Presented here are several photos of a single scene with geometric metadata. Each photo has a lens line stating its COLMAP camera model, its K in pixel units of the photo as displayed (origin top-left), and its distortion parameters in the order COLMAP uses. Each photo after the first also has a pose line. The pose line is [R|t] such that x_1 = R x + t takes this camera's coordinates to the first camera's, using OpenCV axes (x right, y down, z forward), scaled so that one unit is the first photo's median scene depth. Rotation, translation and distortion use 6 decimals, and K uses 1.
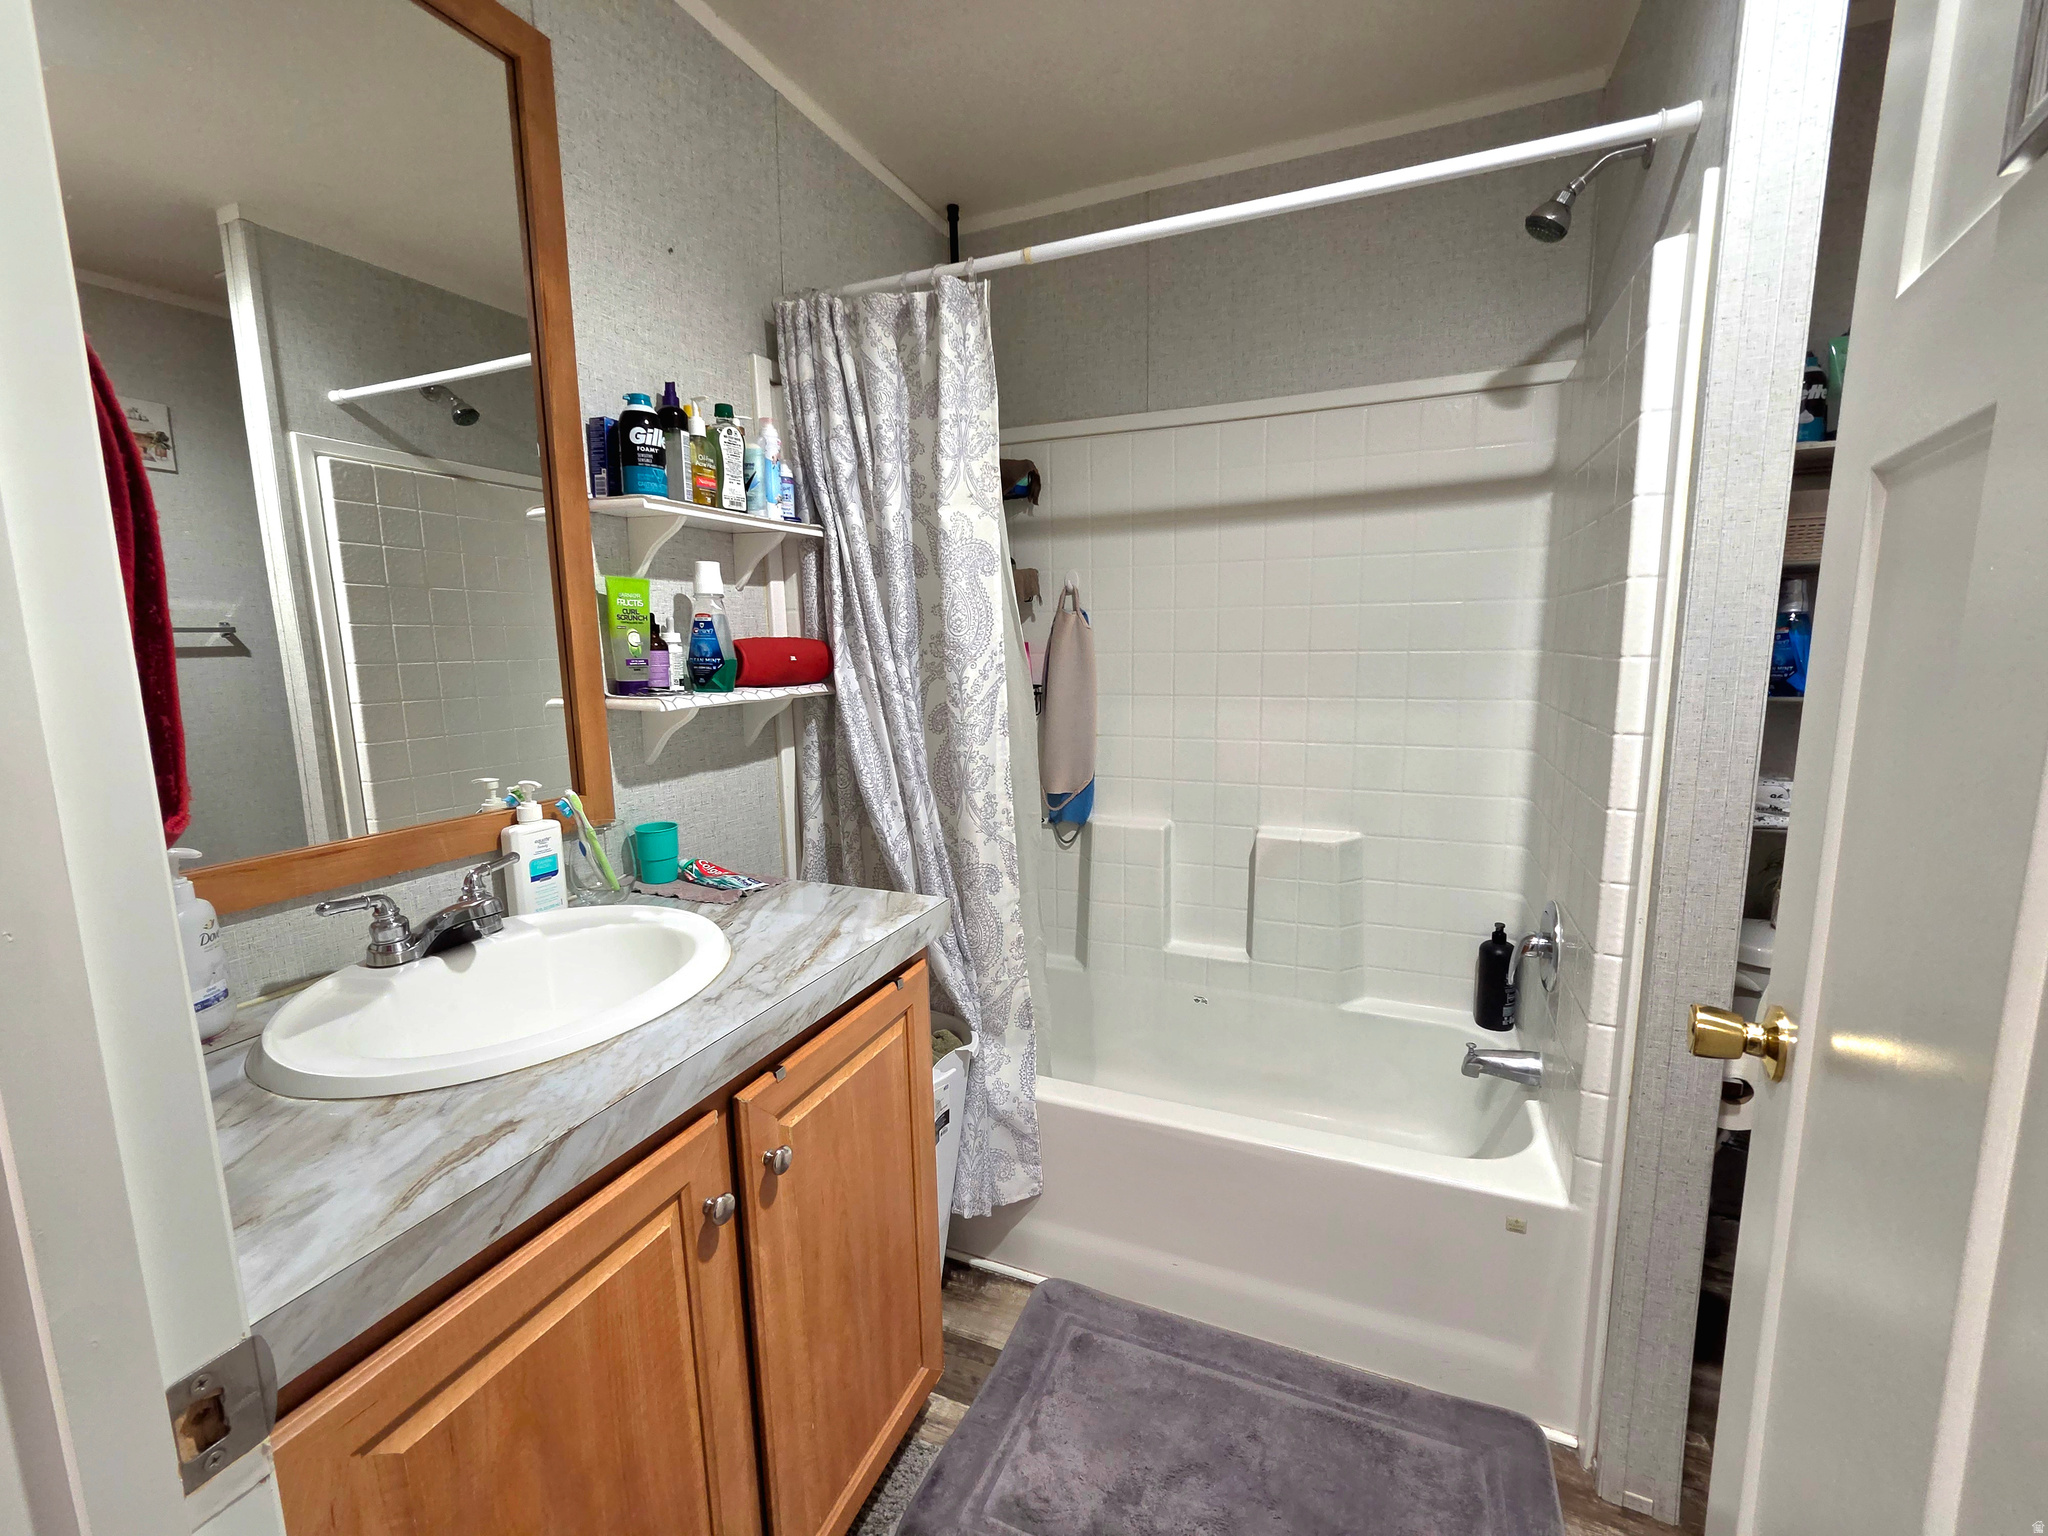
lens RADIAL K [[847.3, 0, 1039.7], [0, 847.3, 760.9], [0, 0, 1]] dist [-0.005969, 0.001859]
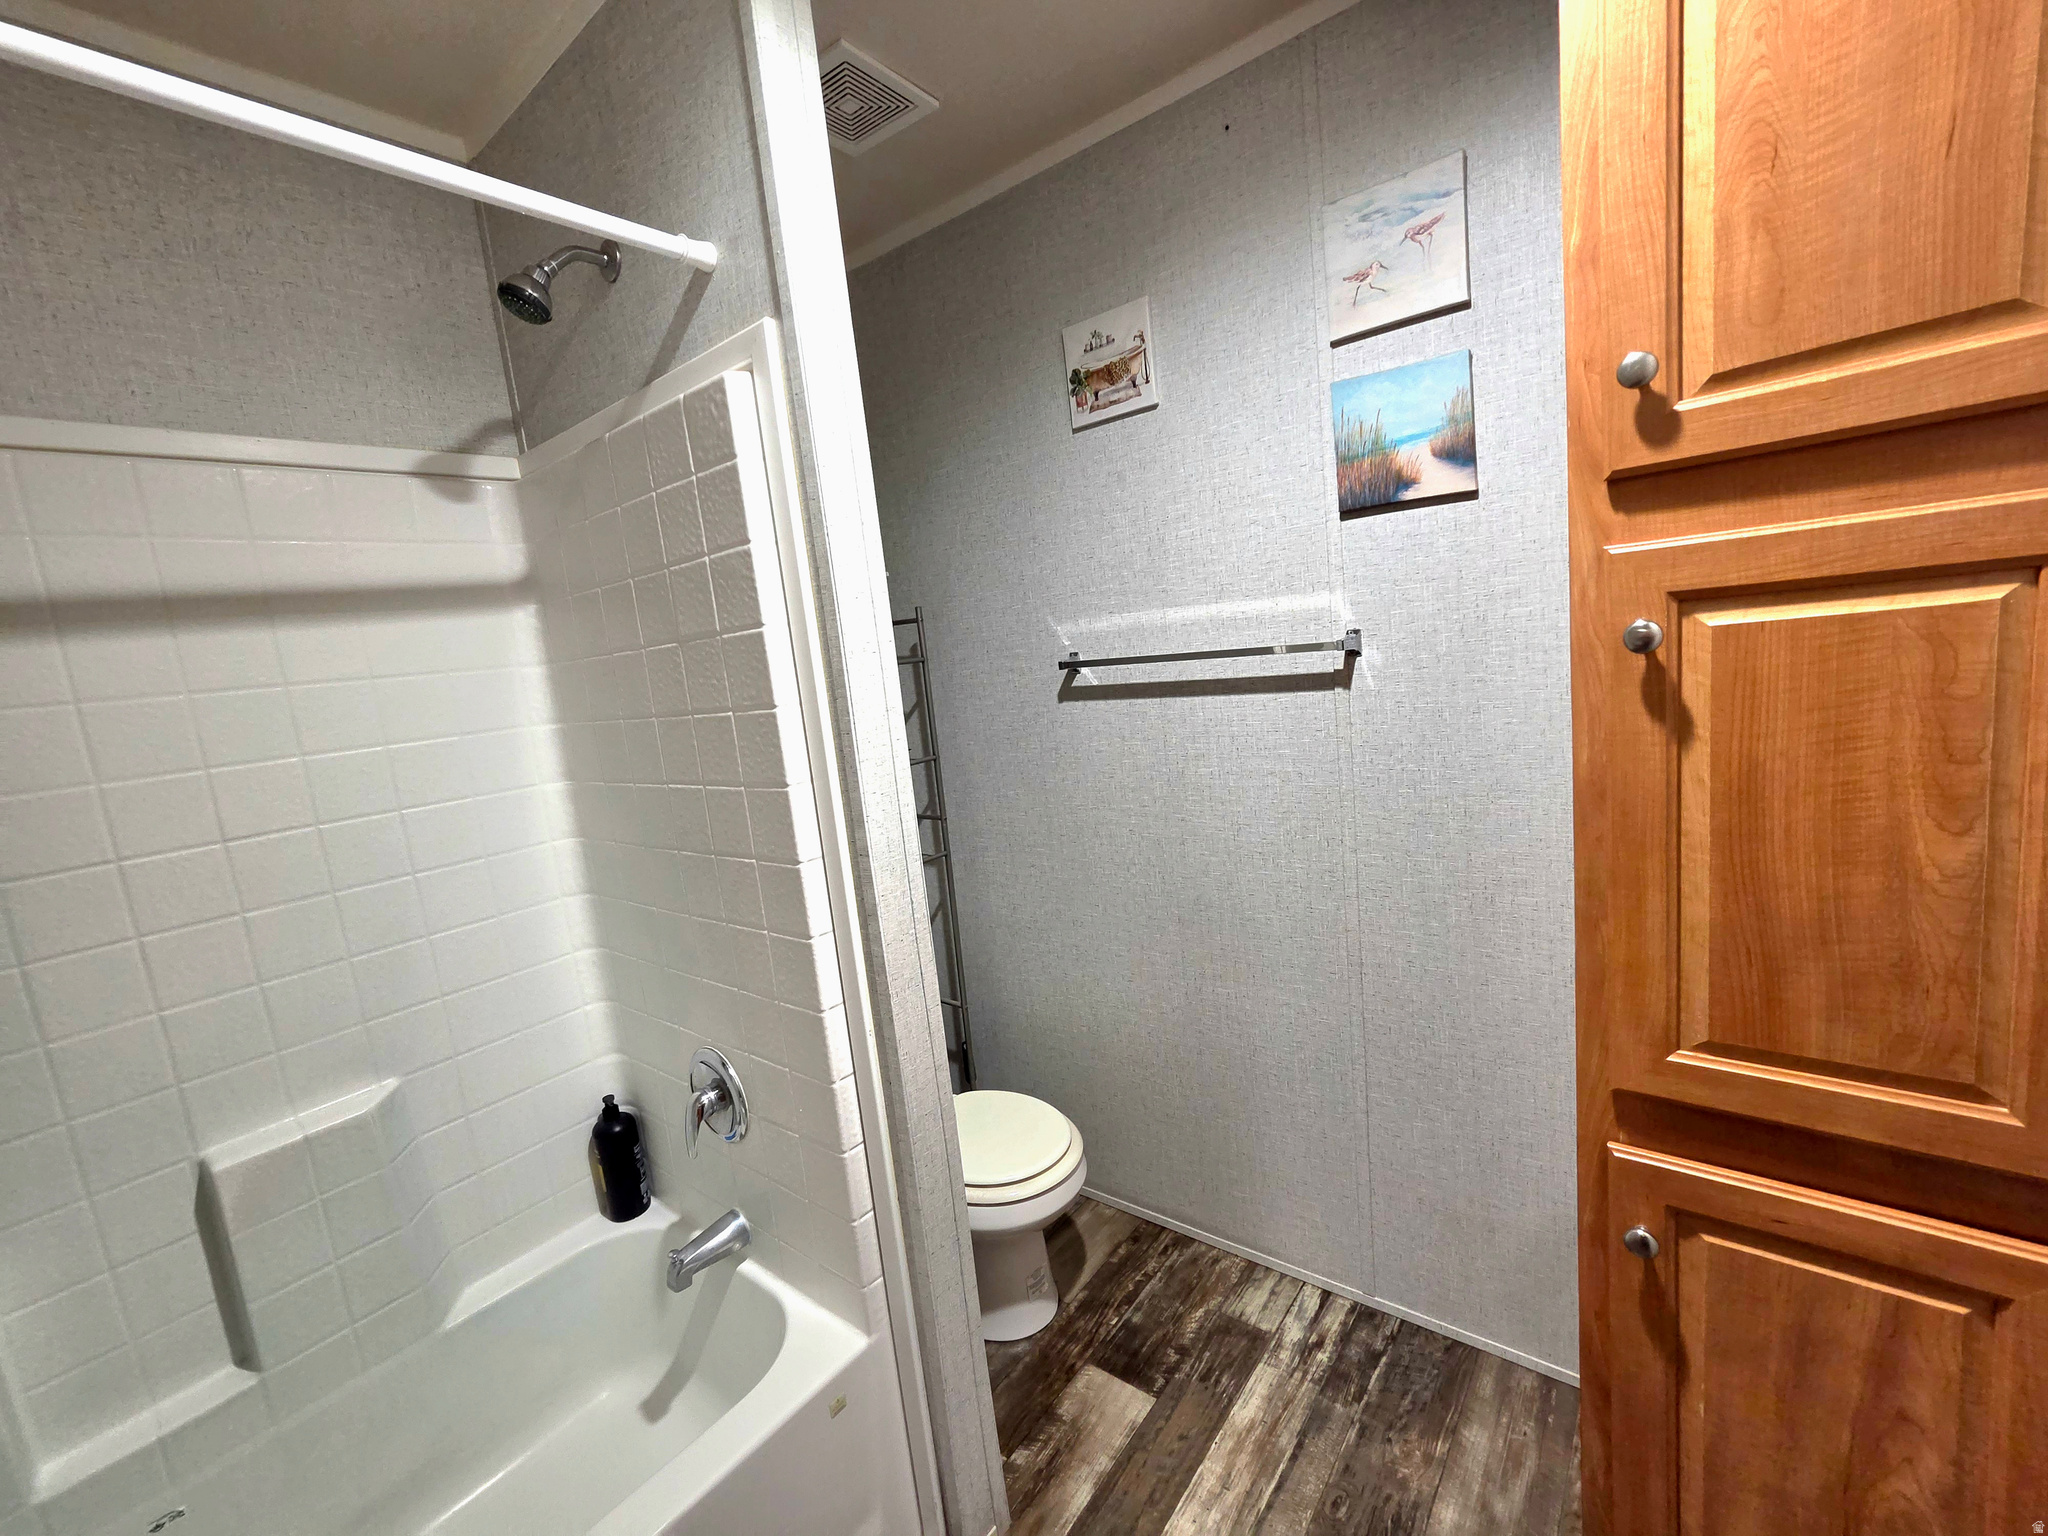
lens RADIAL K [[847.3, 0, 1021.6], [0, 847.3, 765.8], [0, 0, 1]] dist [-0.005969, 0.001859]
pose [[0.282827, -0.145876, 0.948013, -0.101903], [0.238842, 0.967946, 0.077688, -0.101519], [-0.928958, 0.204453, 0.308602, 0.289991]]
